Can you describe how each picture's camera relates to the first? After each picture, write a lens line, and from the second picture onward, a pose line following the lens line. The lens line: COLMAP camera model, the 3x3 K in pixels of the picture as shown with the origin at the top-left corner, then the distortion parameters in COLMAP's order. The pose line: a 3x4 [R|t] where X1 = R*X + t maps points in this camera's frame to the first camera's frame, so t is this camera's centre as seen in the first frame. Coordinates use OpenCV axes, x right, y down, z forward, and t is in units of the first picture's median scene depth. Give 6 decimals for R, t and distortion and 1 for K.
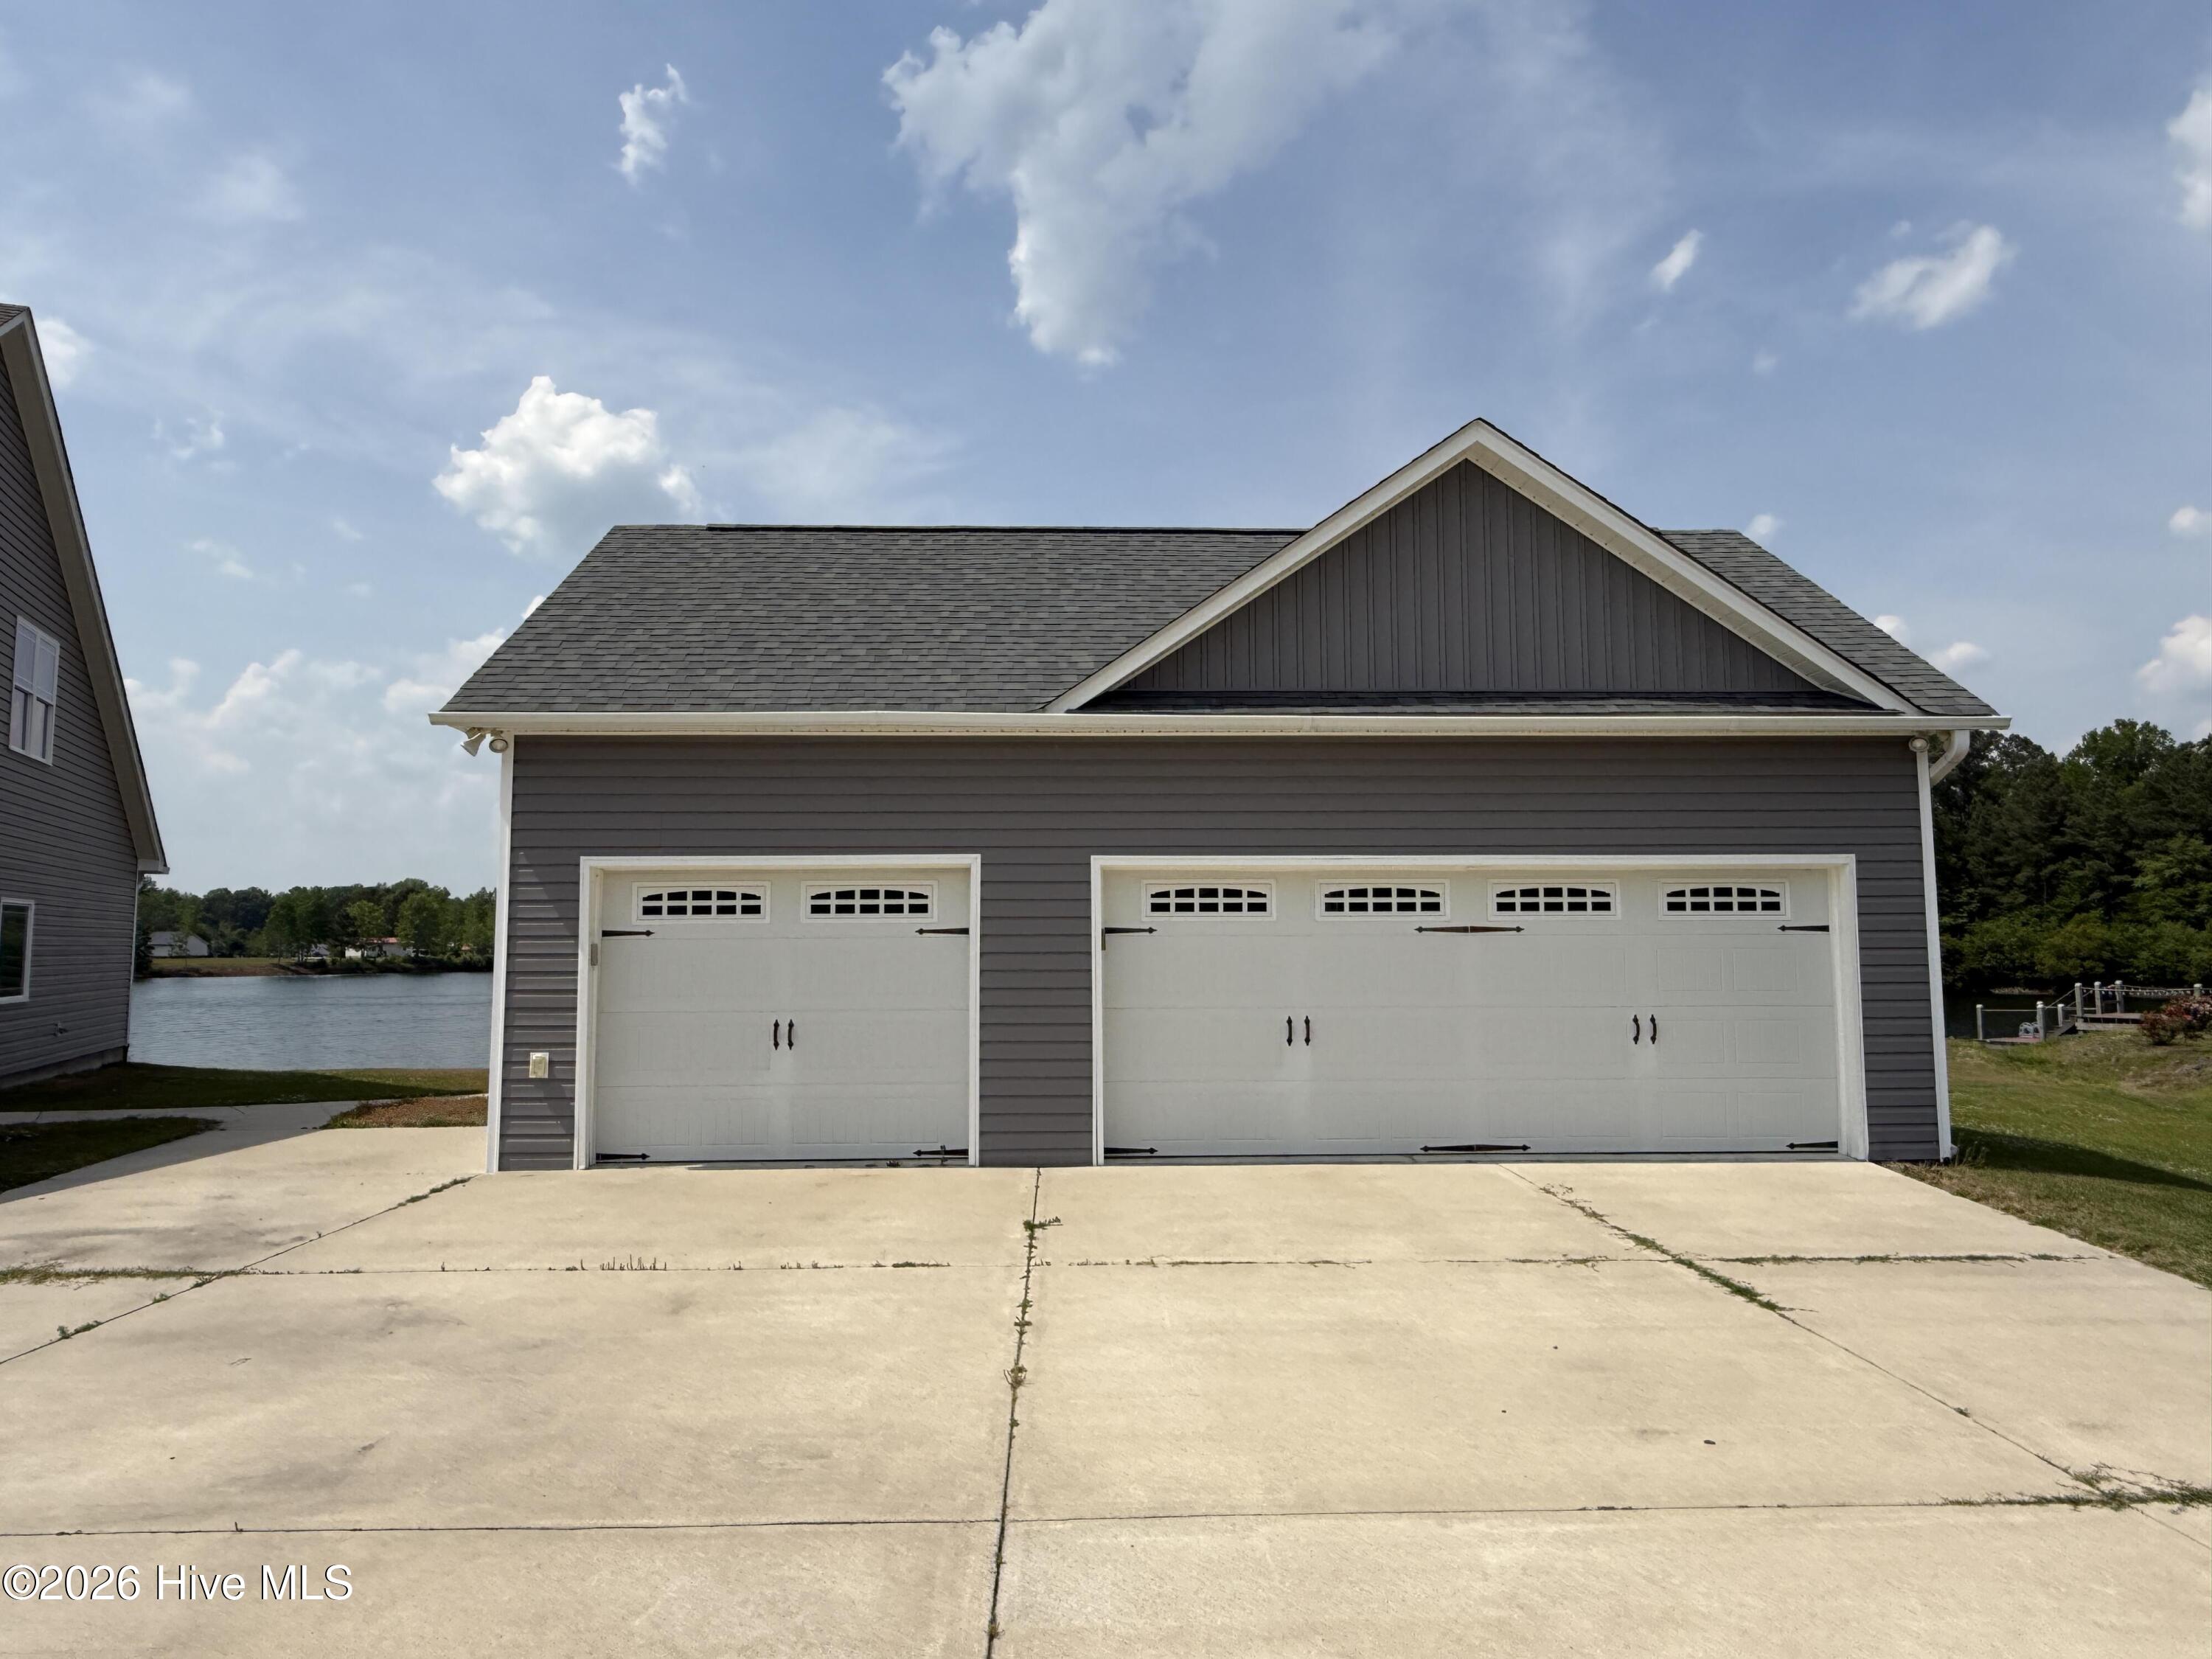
lens RADIAL K [[1430.1, 0, 1106.3], [0, 1430.1, 823.3], [0, 0, 1]] dist [-0.002461, -0.000639]
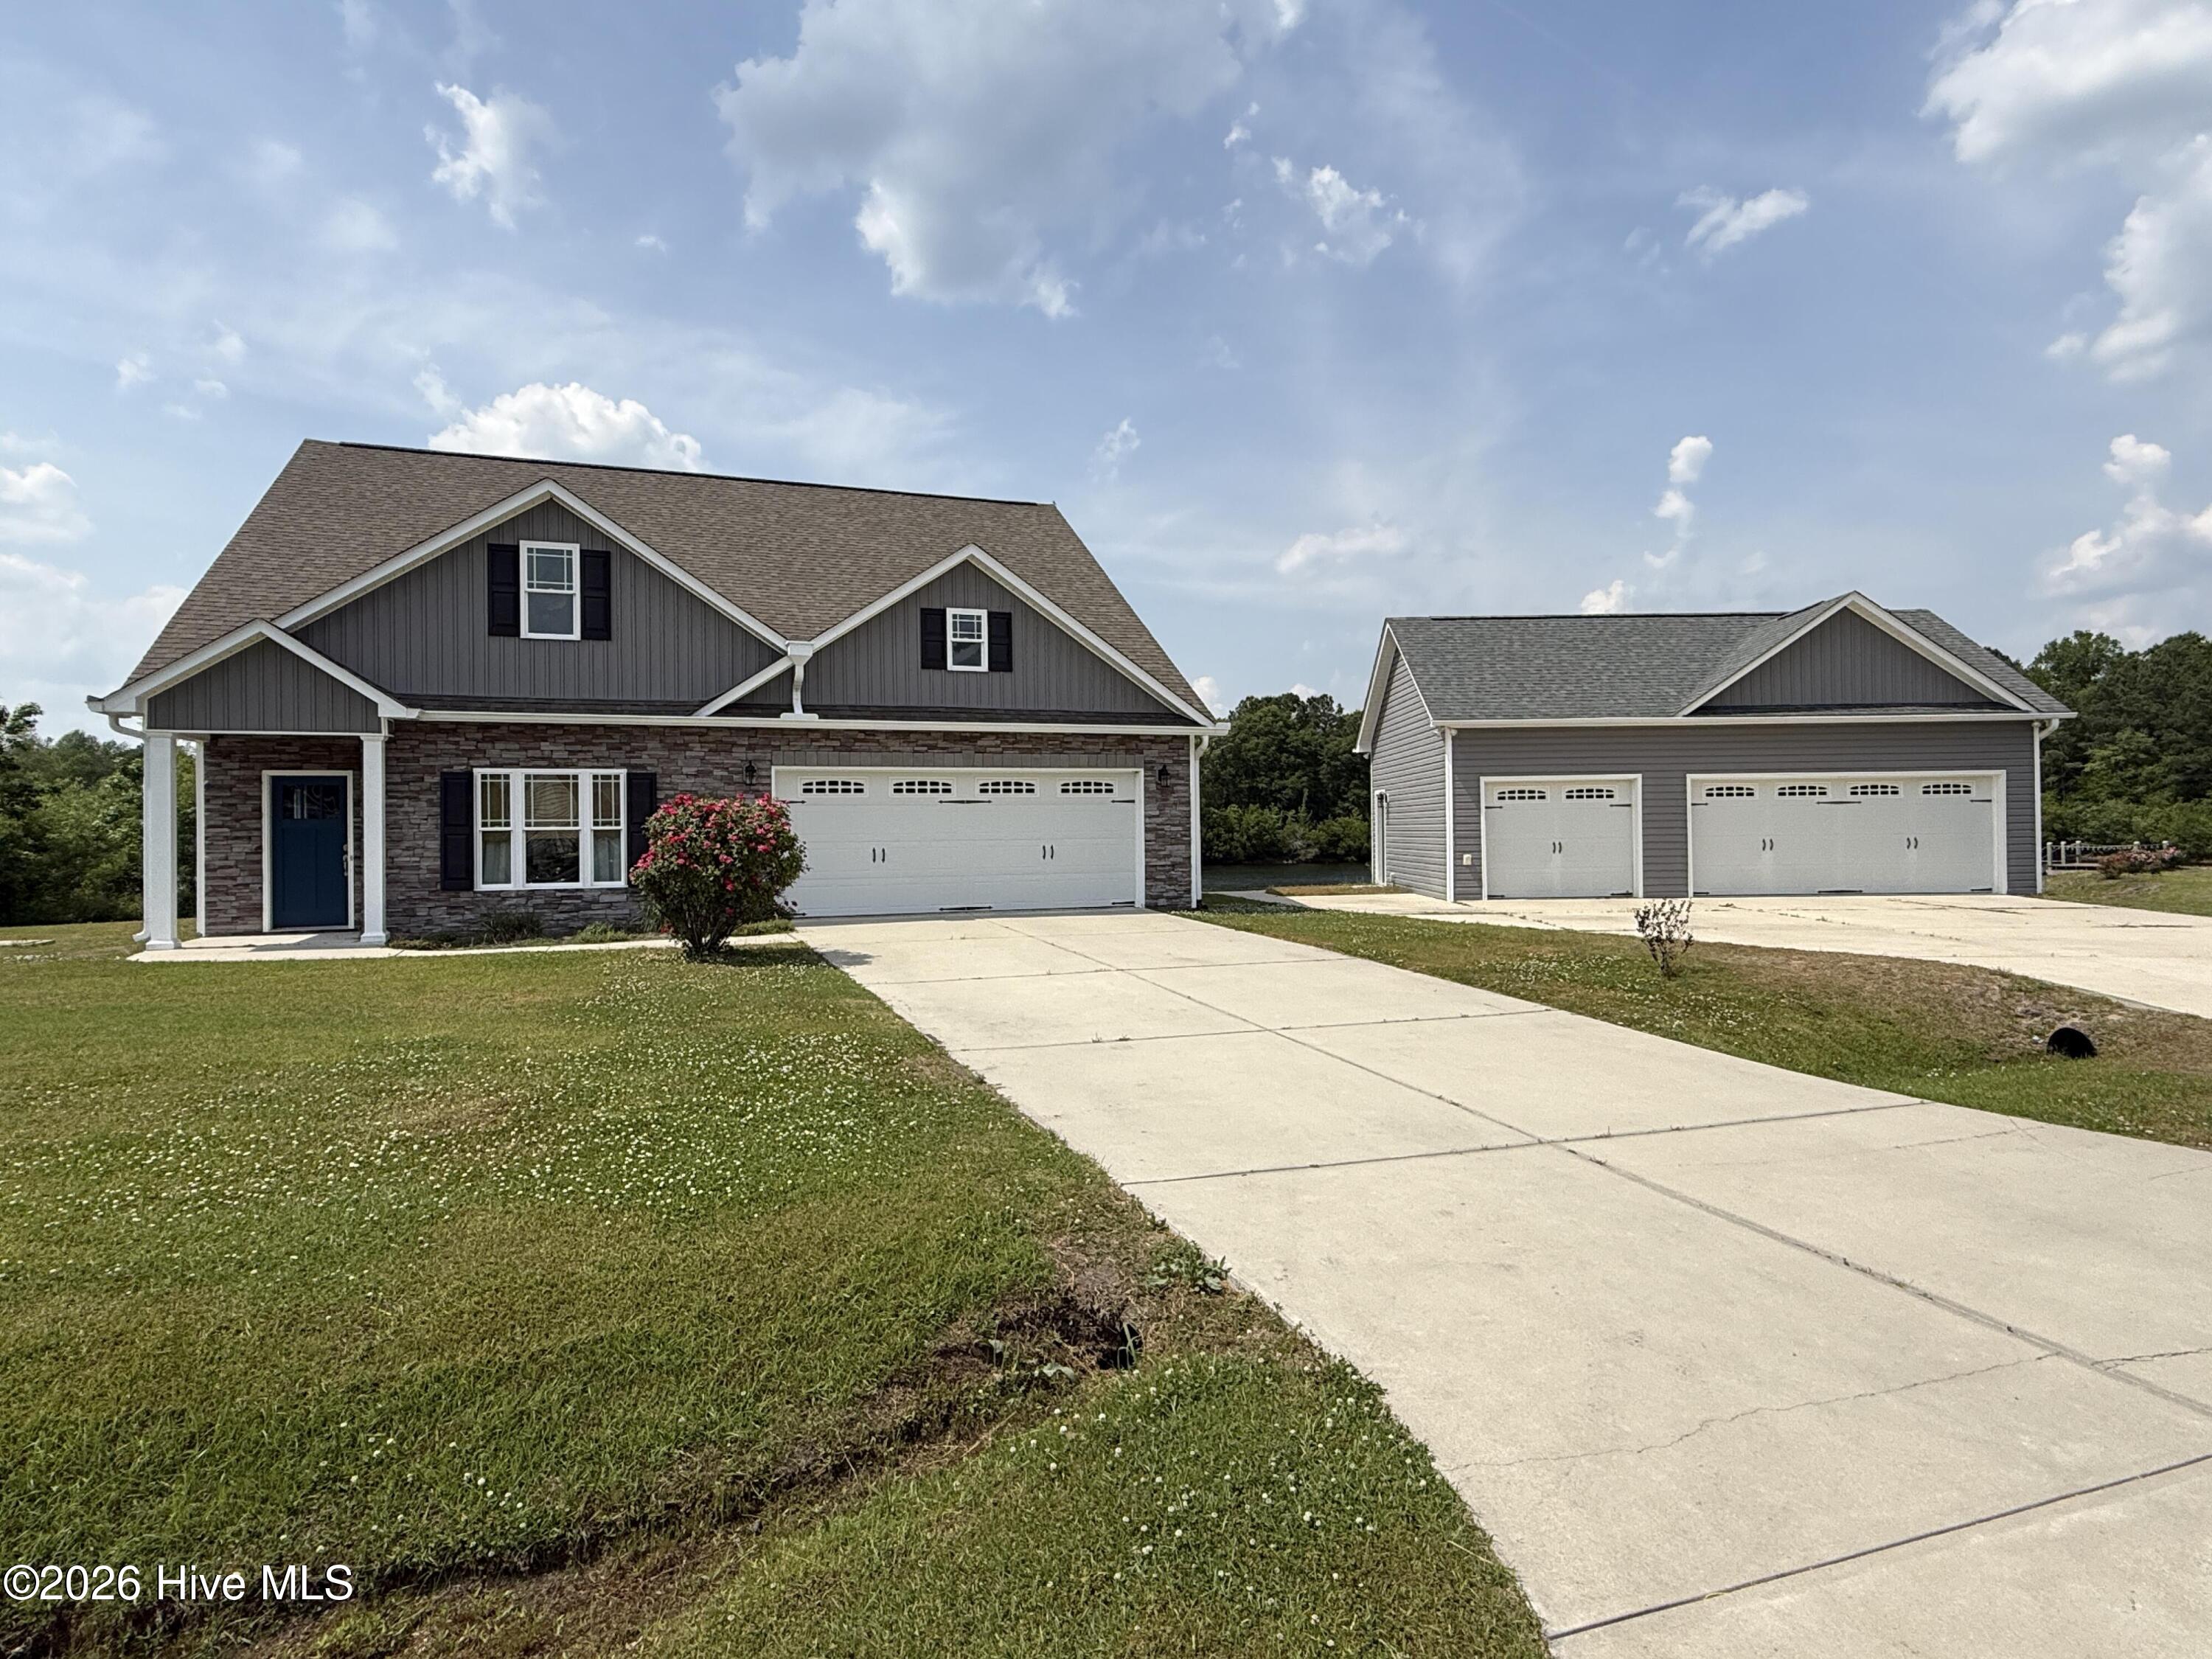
lens RADIAL K [[1207.2, 0, 1108.0], [0, 1207.2, 832.1], [0, 0, 1]] dist [-0.006679, 0.000600]
pose [[0.998461, -0.009210, -0.054691, -0.859161], [0.013966, 0.996090, 0.087234, -0.070485], [0.053674, -0.087864, 0.994685, -1.084518]]
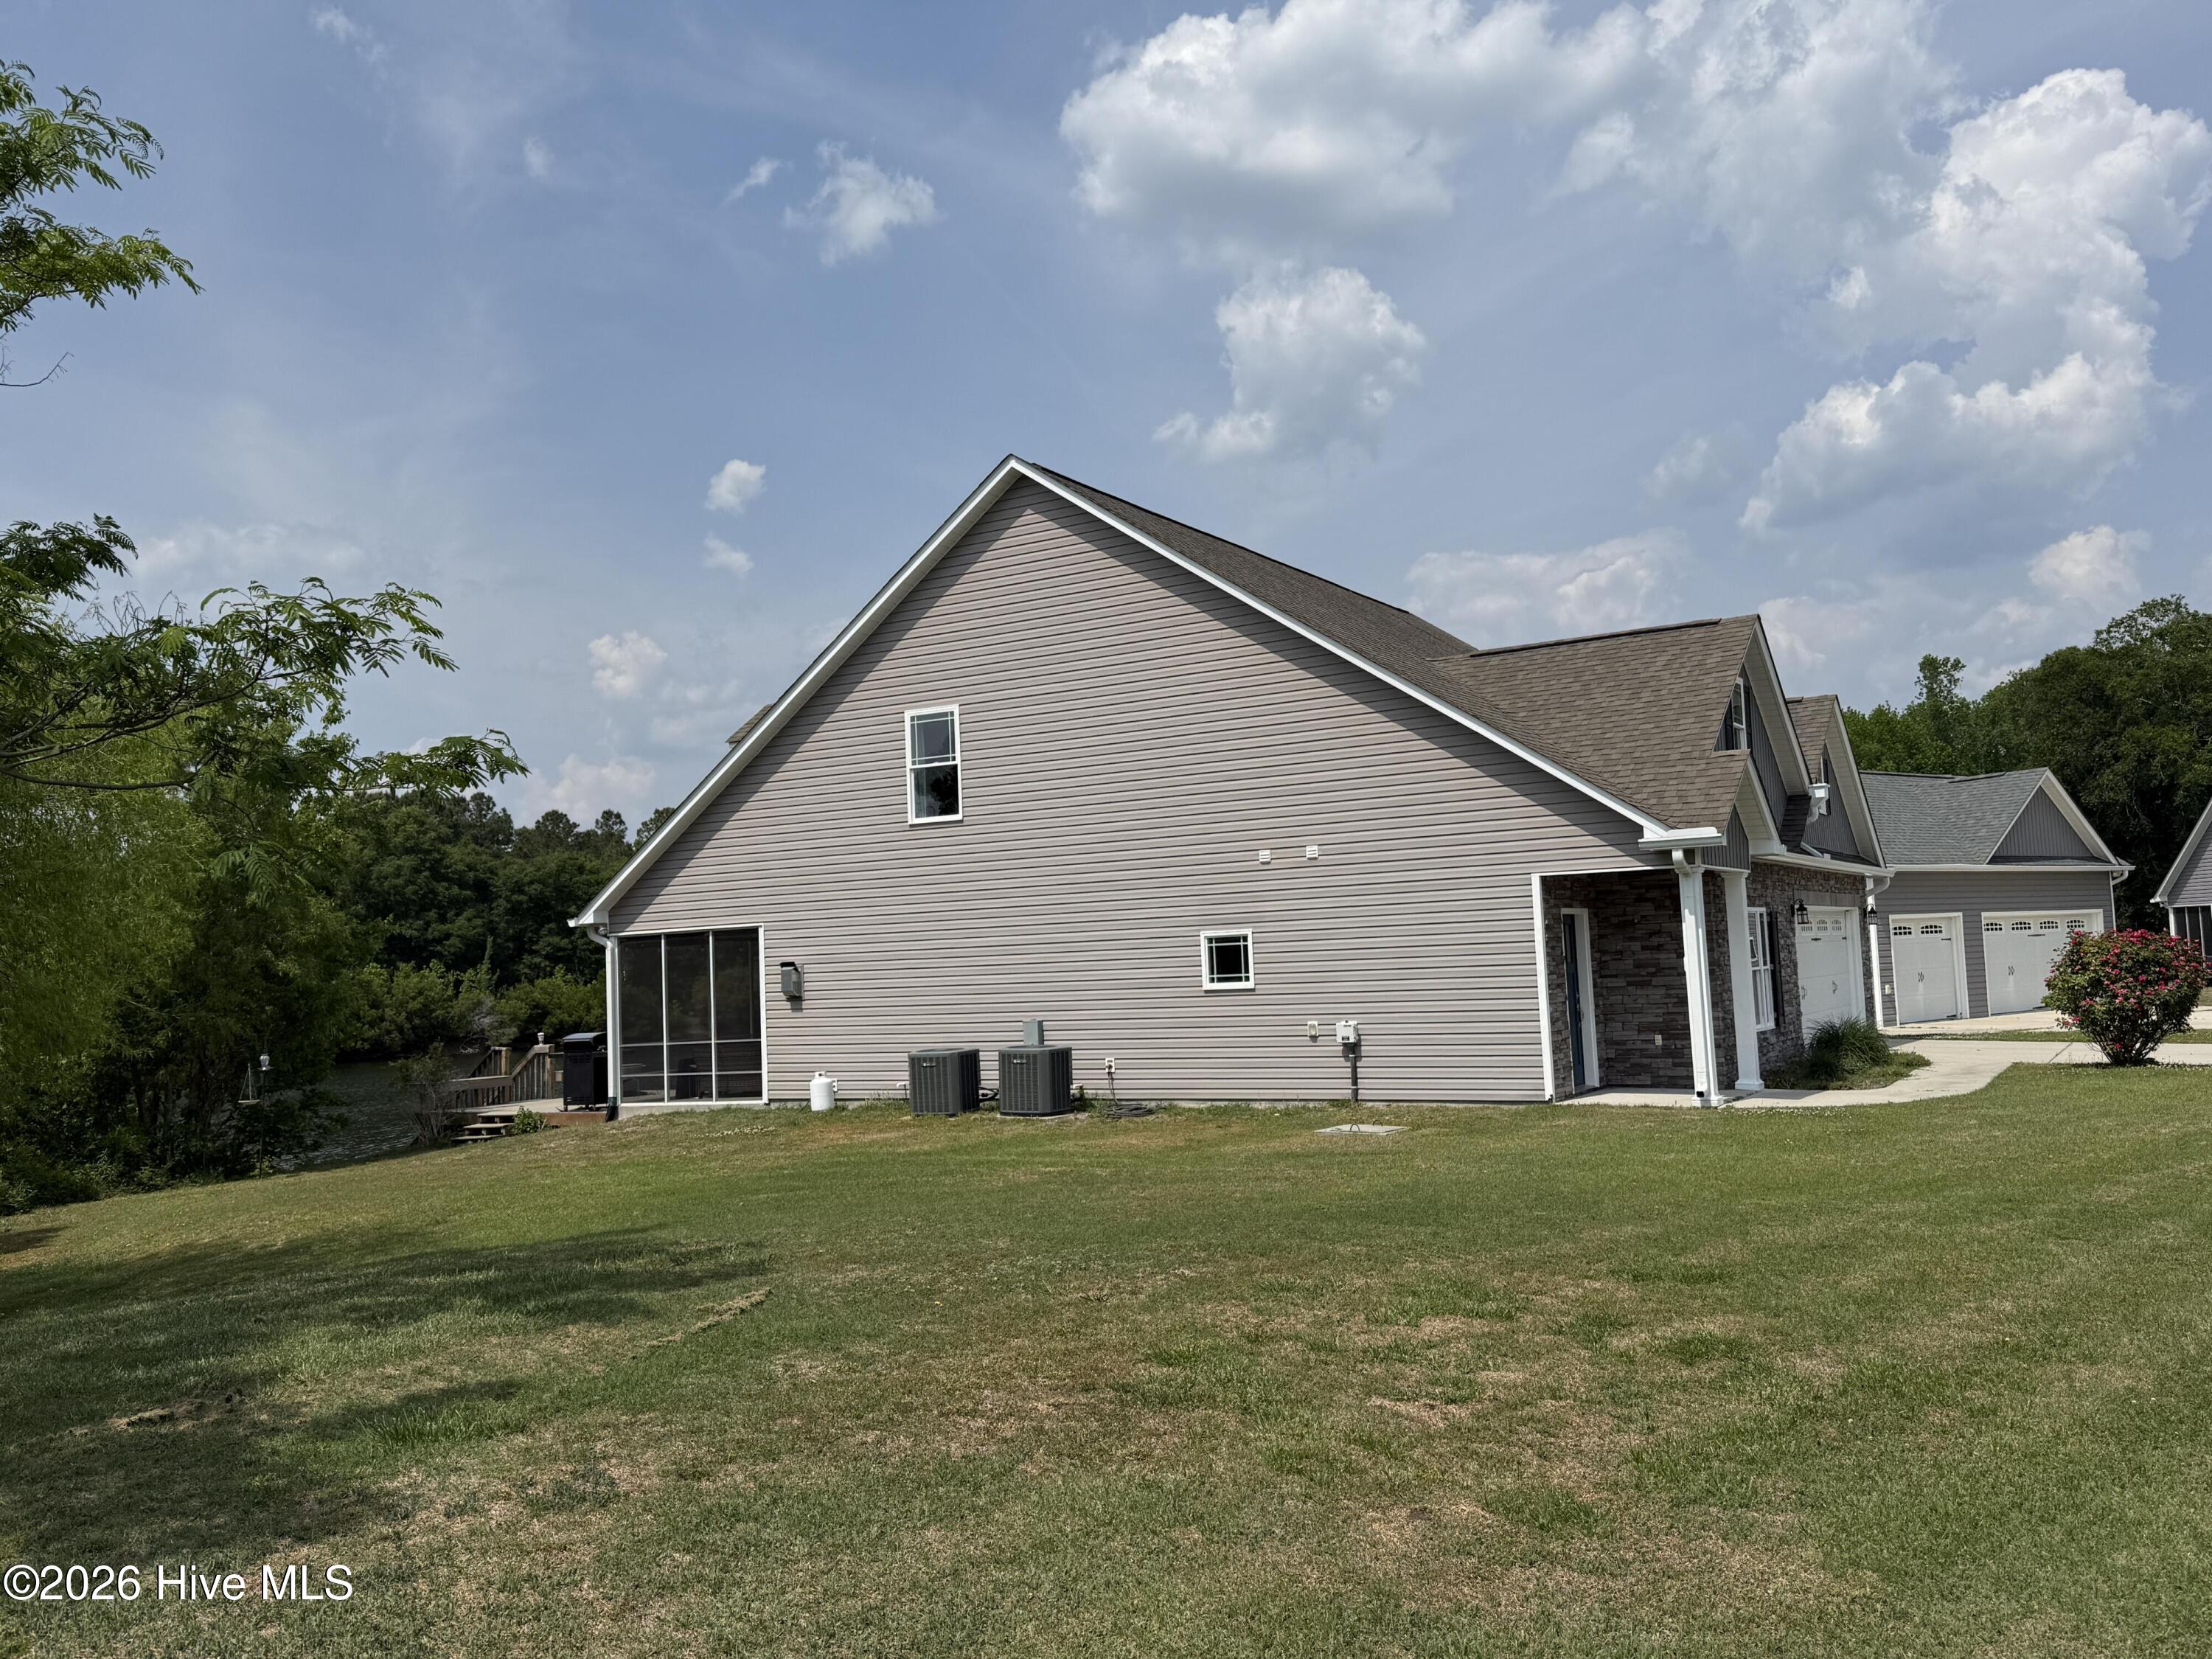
lens RADIAL K [[1835.7, 0, 1106.4], [0, 1835.7, 830.0], [0, 0, 1]] dist [-0.008137, -0.003141]
pose [[0.815619, 0.018633, 0.578290, -3.486741], [-0.016661, 0.999823, -0.008716, -0.080041], [-0.578350, -0.002526, 0.815785, -0.971147]]
